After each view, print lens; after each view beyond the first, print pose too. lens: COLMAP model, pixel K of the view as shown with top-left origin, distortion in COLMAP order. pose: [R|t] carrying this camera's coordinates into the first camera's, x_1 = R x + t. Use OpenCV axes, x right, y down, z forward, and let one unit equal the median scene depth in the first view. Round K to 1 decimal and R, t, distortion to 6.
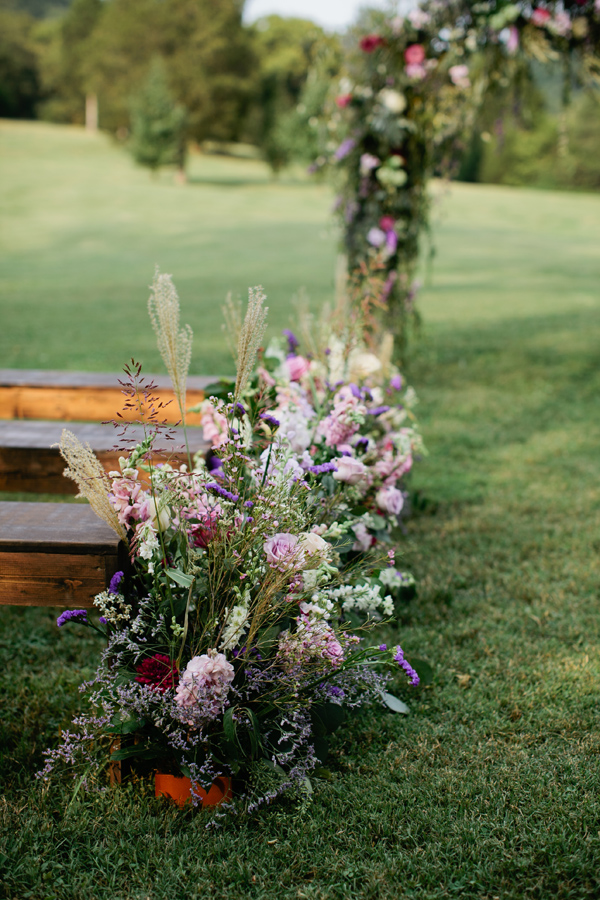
lens RADIAL K [[1289.7, 0, 300.0], [0, 1289.7, 450.0], [0, 0, 1]] dist [-0.136351, 0.103285]
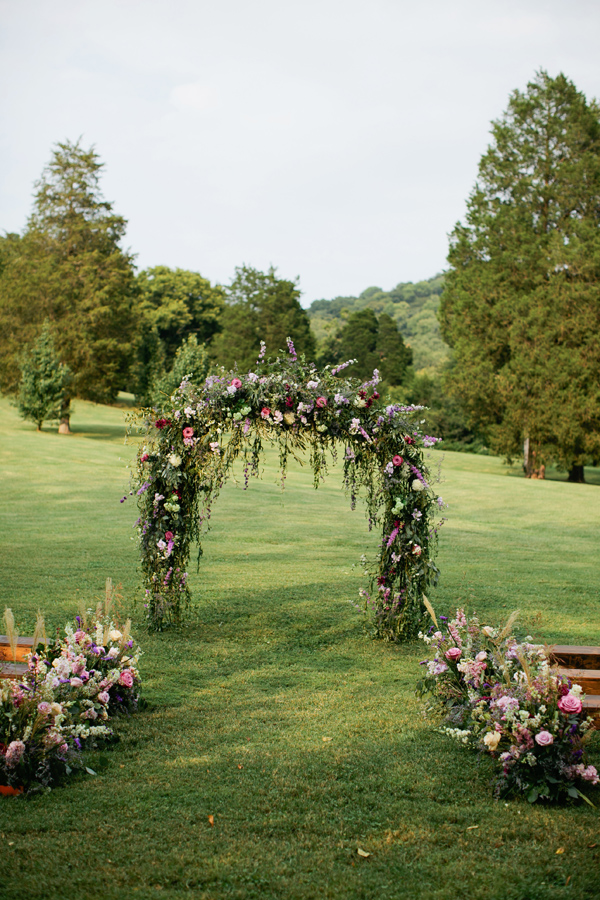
lens RADIAL K [[1289.7, 0, 300.0], [0, 1289.7, 450.0], [0, 0, 1]] dist [-0.136351, 0.103285]
pose [[0.995635, 0.032944, 0.087328, 0.087634], [-0.016782, 0.983574, -0.179721, 0.003411], [-0.091814, 0.177471, 0.979834, -0.604345]]
